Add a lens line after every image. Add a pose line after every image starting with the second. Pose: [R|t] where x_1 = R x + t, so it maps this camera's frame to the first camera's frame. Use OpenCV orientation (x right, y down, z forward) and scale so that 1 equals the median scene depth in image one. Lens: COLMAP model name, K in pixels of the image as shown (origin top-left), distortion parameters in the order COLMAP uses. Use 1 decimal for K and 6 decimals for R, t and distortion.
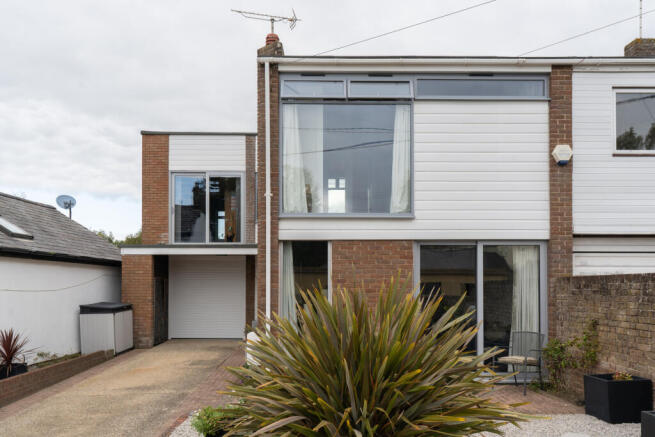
lens RADIAL K [[544.3, 0, 327.9], [0, 544.3, 263.0], [0, 0, 1]] dist [0.005668, 0.002110]
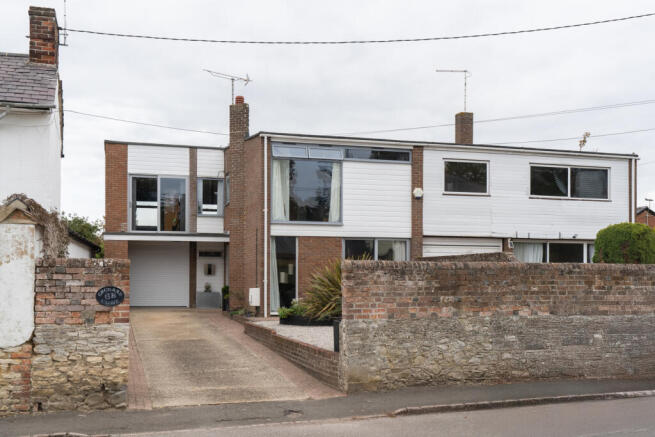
lens RADIAL K [[663.0, 0, 327.3], [0, 663.0, 232.3], [0, 0, 1]] dist [-0.001006, -0.000321]
pose [[0.963999, 0.020358, 0.265124, -0.475898], [-0.013753, 0.999548, -0.026746, 0.002038], [-0.265549, 0.022137, 0.963843, -1.119299]]
